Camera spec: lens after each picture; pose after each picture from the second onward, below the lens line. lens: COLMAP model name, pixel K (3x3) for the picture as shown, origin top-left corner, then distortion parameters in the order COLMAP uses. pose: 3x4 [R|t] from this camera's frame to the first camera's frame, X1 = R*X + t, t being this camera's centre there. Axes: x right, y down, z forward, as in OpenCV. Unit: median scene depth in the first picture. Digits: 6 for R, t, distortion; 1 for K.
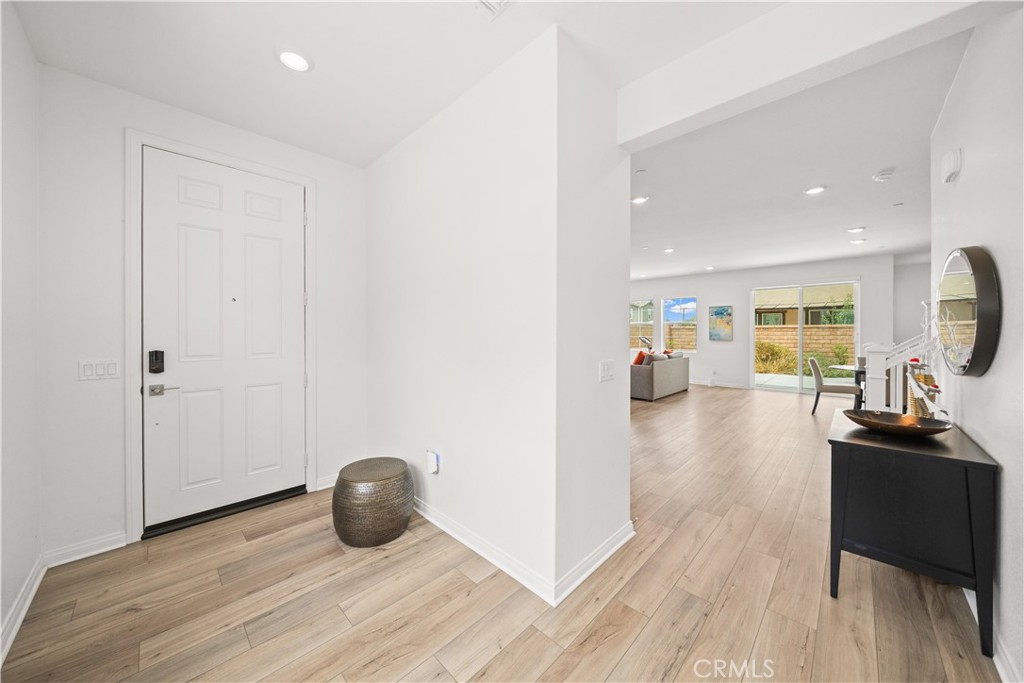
lens RADIAL K [[353.4, 0, 508.5], [0, 353.4, 330.7], [0, 0, 1]] dist [-0.001431, -0.000081]
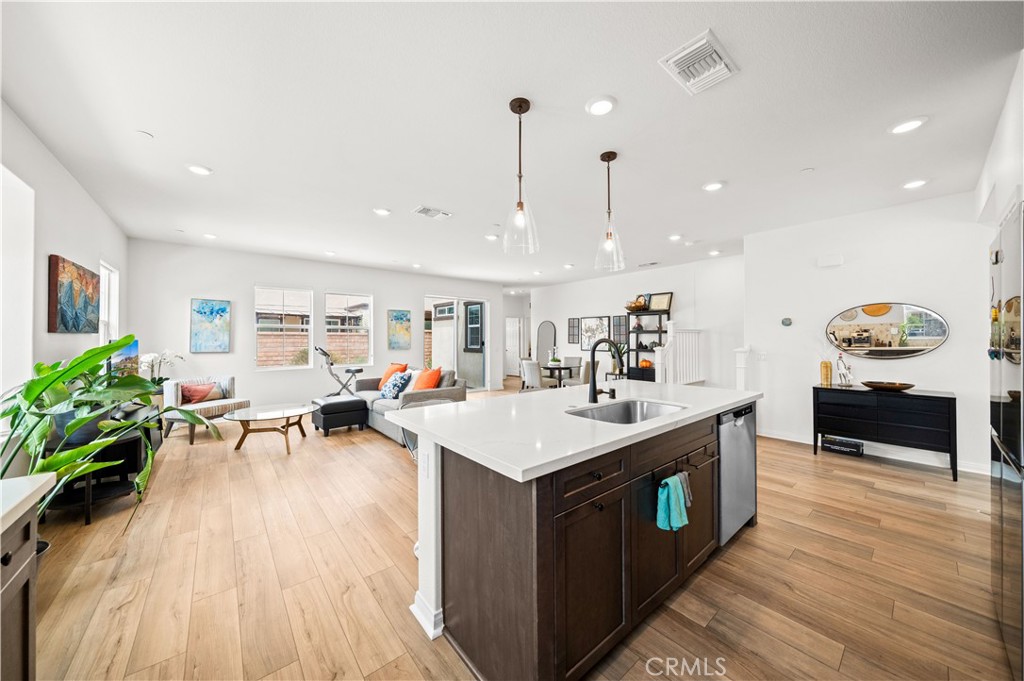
lens RADIAL K [[347.1, 0, 508.7], [0, 347.1, 337.8], [0, 0, 1]] dist [0.000716, -0.000018]
pose [[0.097654, 0.001958, 0.995218, -0.233760], [-0.003282, 0.999993, -0.001645, 0.000204], [-0.995215, -0.003105, 0.097660, 0.645095]]
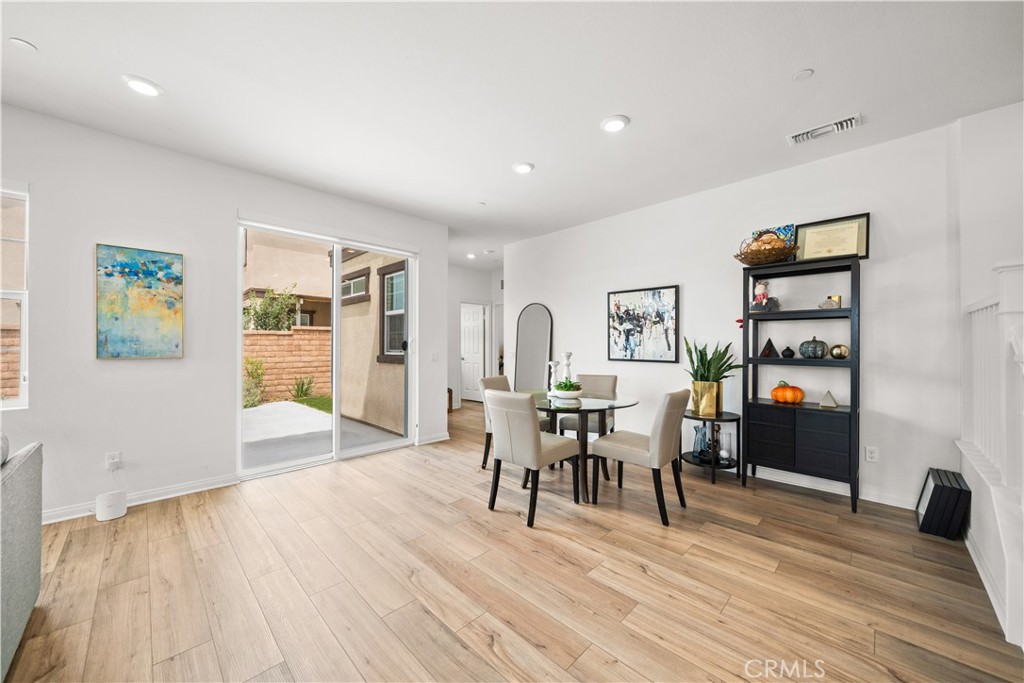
lens RADIAL K [[373.7, 0, 509.1], [0, 373.7, 344.3], [0, 0, 1]] dist [-0.000908, -0.000088]
pose [[0.011890, 0.000859, 0.999929, 0.270761], [-0.006639, 0.999978, -0.000780, 0.013484], [-0.999907, -0.006629, 0.011895, 0.668172]]
